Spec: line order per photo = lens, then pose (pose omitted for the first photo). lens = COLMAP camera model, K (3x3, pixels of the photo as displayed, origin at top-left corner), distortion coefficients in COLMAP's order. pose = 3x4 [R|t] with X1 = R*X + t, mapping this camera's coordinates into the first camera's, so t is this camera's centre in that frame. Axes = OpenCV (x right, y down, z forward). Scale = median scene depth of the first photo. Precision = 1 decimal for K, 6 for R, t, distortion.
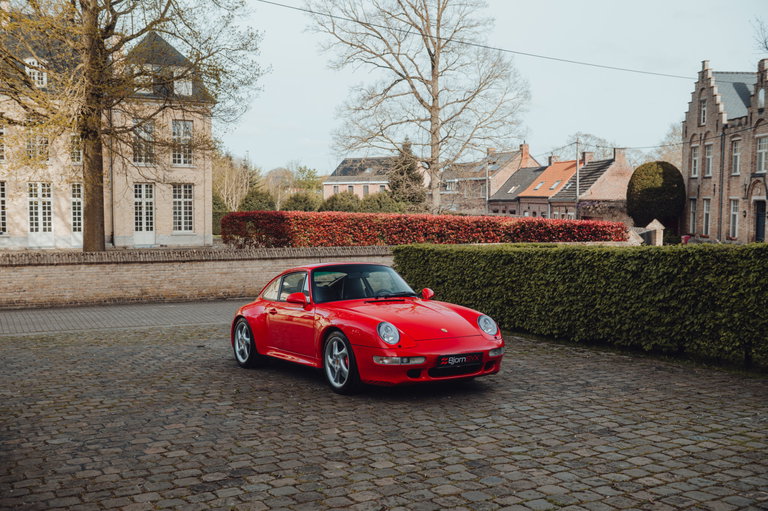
lens RADIAL K [[801.7, 0, 378.5], [0, 801.7, 259.8], [0, 0, 1]] dist [0.006429, -0.006043]
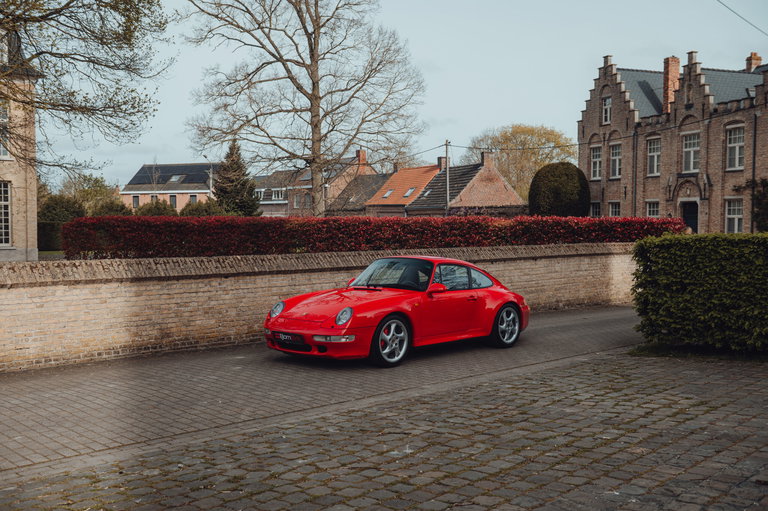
lens RADIAL K [[801.7, 0, 378.5], [0, 801.7, 259.8], [0, 0, 1]] dist [0.006429, -0.006043]
pose [[0.953508, -0.018722, 0.300786, -0.149965], [0.025561, 0.999496, -0.018818, 0.002031], [-0.300282, 0.025632, 0.953506, 0.206256]]
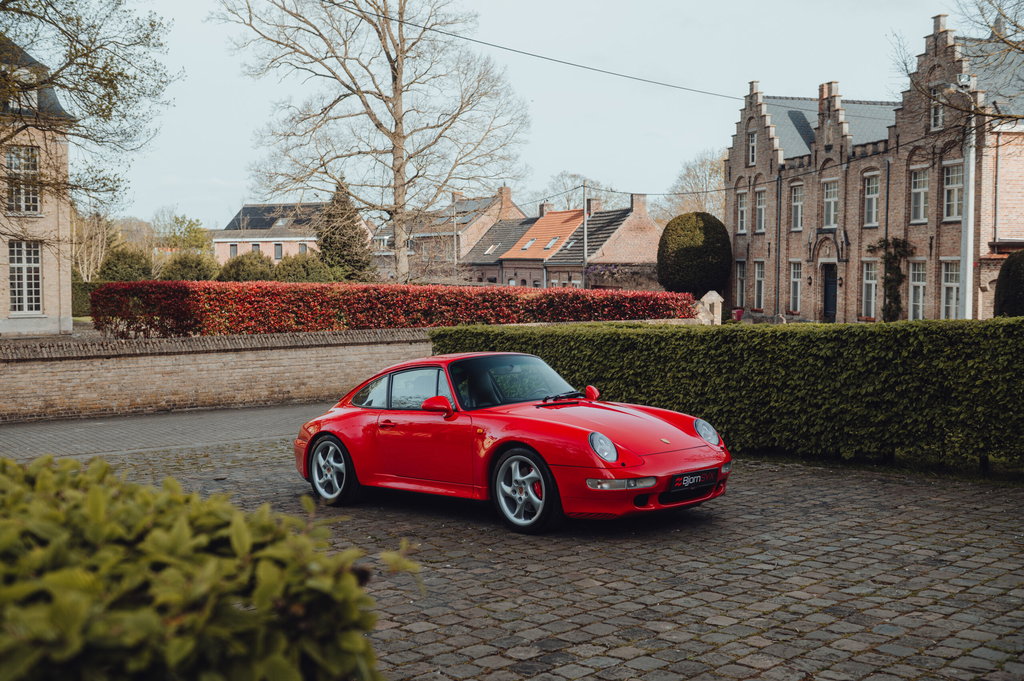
lens RADIAL K [[1121.5, 0, 512.0], [0, 1121.5, 340.5], [0, 0, 1]] dist [0.009917, 0.005771]
pose [[0.977595, -0.017653, 0.209755, -0.052322], [0.018923, 0.999813, -0.004049, -0.000744], [-0.209644, 0.007928, 0.977746, 0.001813]]
